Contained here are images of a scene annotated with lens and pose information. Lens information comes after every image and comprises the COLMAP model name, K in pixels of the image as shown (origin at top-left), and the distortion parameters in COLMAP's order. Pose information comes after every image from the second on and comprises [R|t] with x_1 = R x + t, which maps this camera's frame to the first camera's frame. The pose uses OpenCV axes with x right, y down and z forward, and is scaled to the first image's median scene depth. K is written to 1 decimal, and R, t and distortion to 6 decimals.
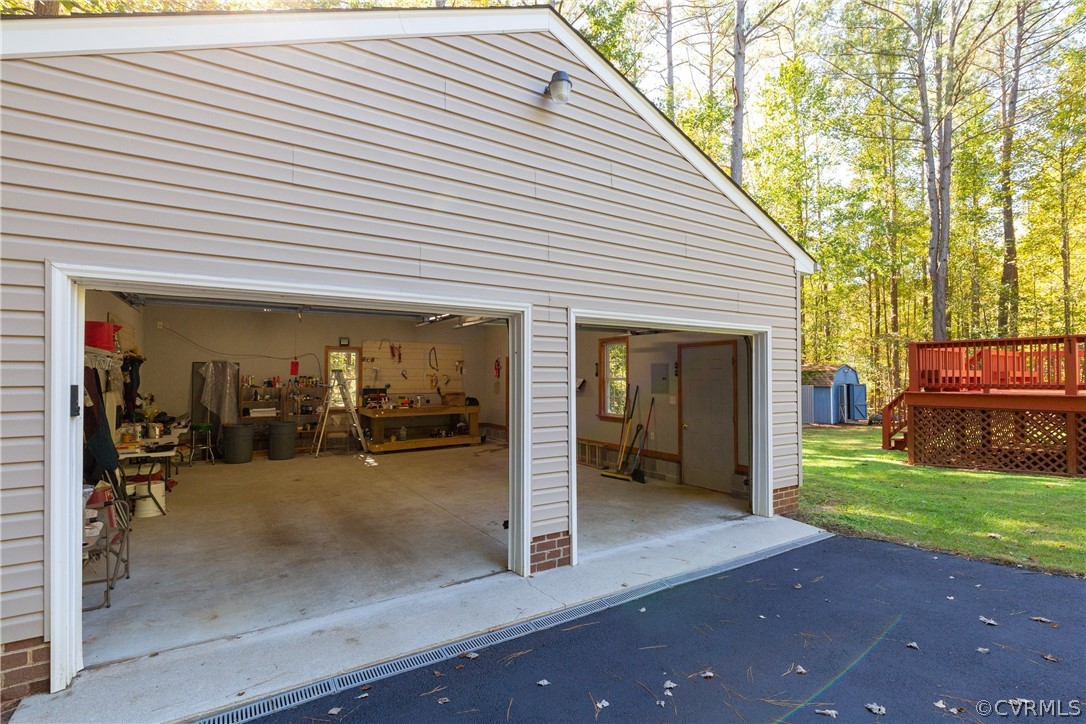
lens RADIAL K [[518.5, 0, 539.3], [0, 518.5, 363.6], [0, 0, 1]] dist [-0.003408, 0.000977]
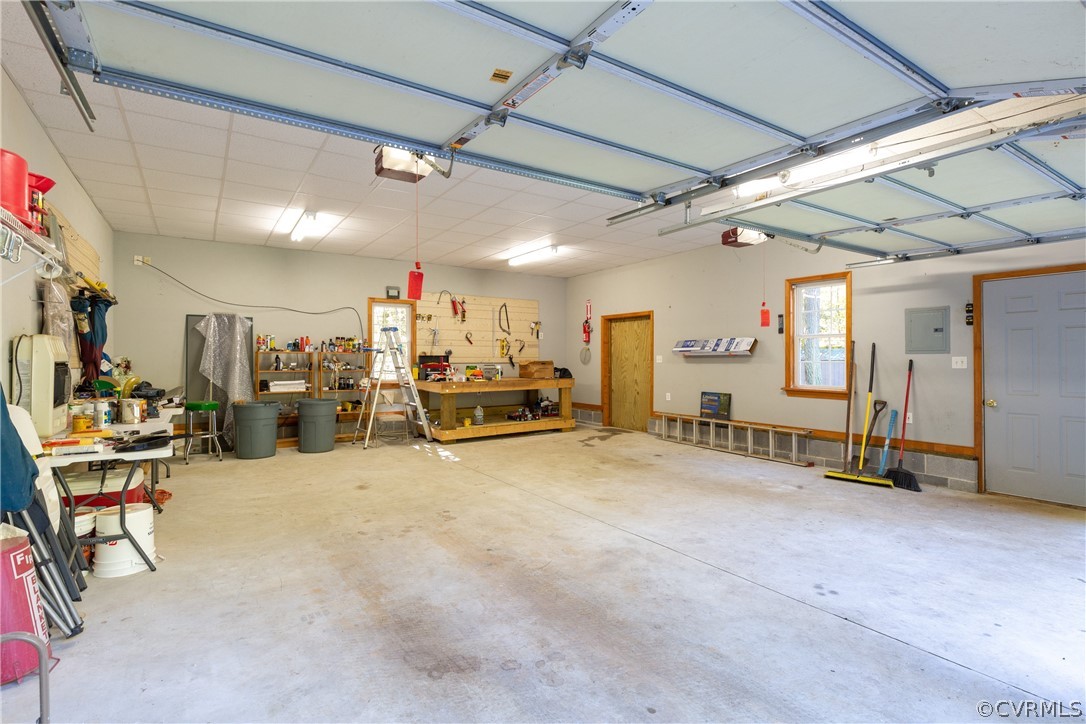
lens RADIAL K [[518.5, 0, 549.5], [0, 518.5, 359.2], [0, 0, 1]] dist [-0.003408, 0.000977]
pose [[0.999194, 0.003005, 0.040036, -0.245815], [-0.004033, 0.999664, 0.025617, 0.045682], [-0.039946, -0.025758, 0.998870, 0.331976]]
